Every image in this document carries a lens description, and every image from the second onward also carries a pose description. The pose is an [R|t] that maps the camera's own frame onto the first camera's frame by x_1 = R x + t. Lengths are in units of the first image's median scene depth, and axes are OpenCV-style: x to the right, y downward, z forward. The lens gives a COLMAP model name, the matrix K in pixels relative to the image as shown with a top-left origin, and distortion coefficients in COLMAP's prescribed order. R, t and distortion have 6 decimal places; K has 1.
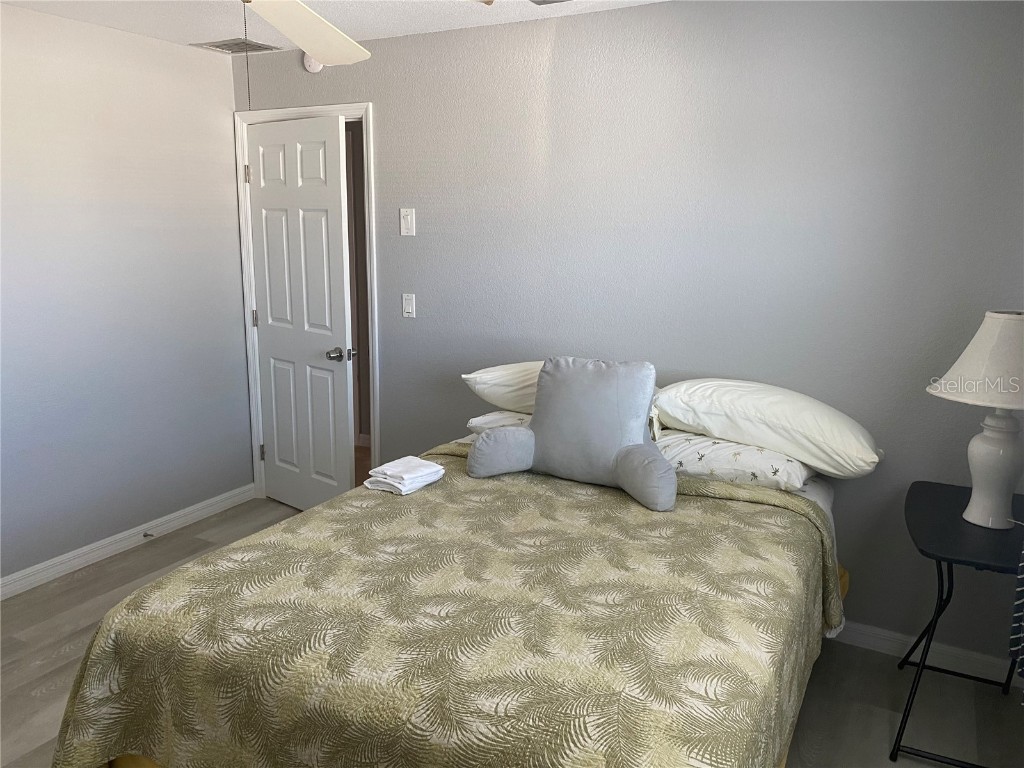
lens RADIAL K [[790.2, 0, 512.0], [0, 790.2, 384.0], [0, 0, 1]] dist [0.037696, -0.008975]
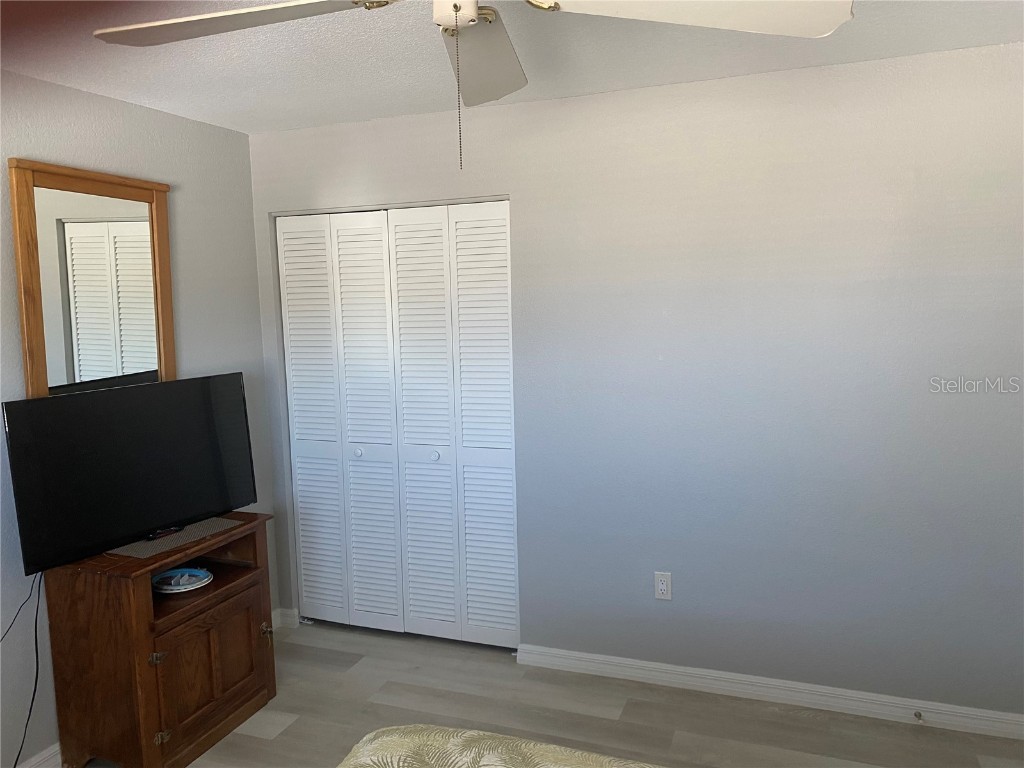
lens RADIAL K [[790.2, 0, 512.0], [0, 790.2, 384.0], [0, 0, 1]] dist [0.037696, -0.008975]
pose [[0.128179, 0.101388, -0.986555, 0.339843], [-0.175162, 0.981437, 0.078104, -0.181278], [0.976160, 0.162795, 0.143559, 0.827860]]
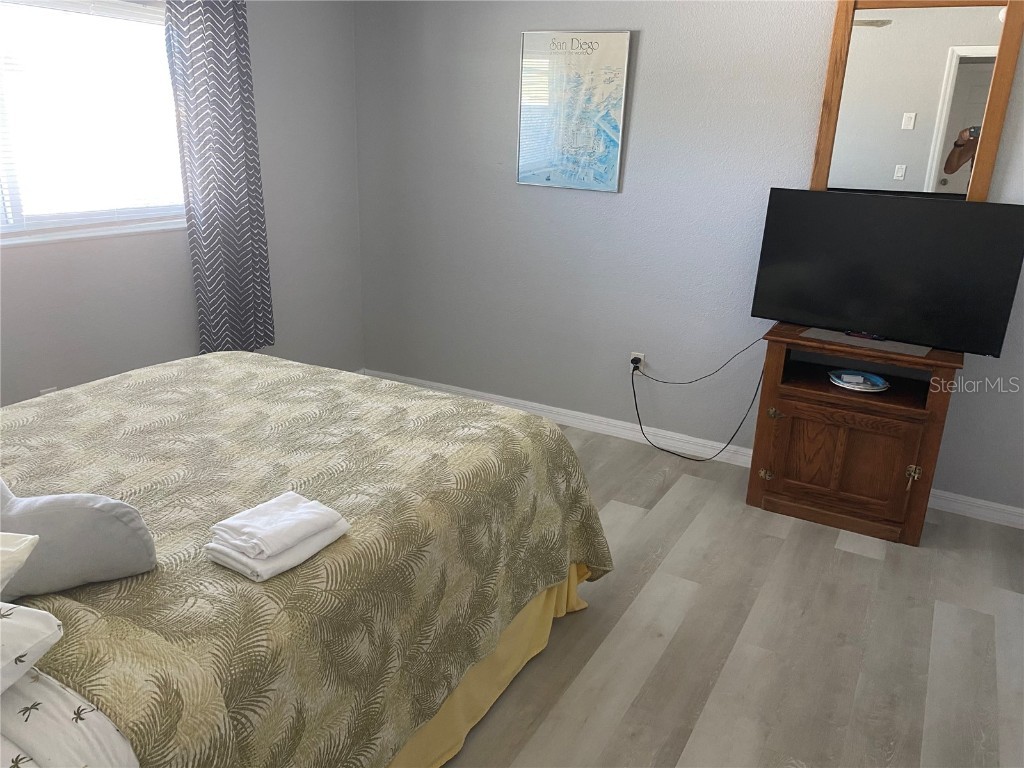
lens RADIAL K [[790.2, 0, 512.0], [0, 790.2, 384.0], [0, 0, 1]] dist [0.037696, -0.008975]
pose [[-0.998601, -0.052438, 0.006735, -0.384501], [-0.042135, 0.866336, 0.497681, -0.354750], [-0.031932, 0.496702, -0.867334, 1.820850]]
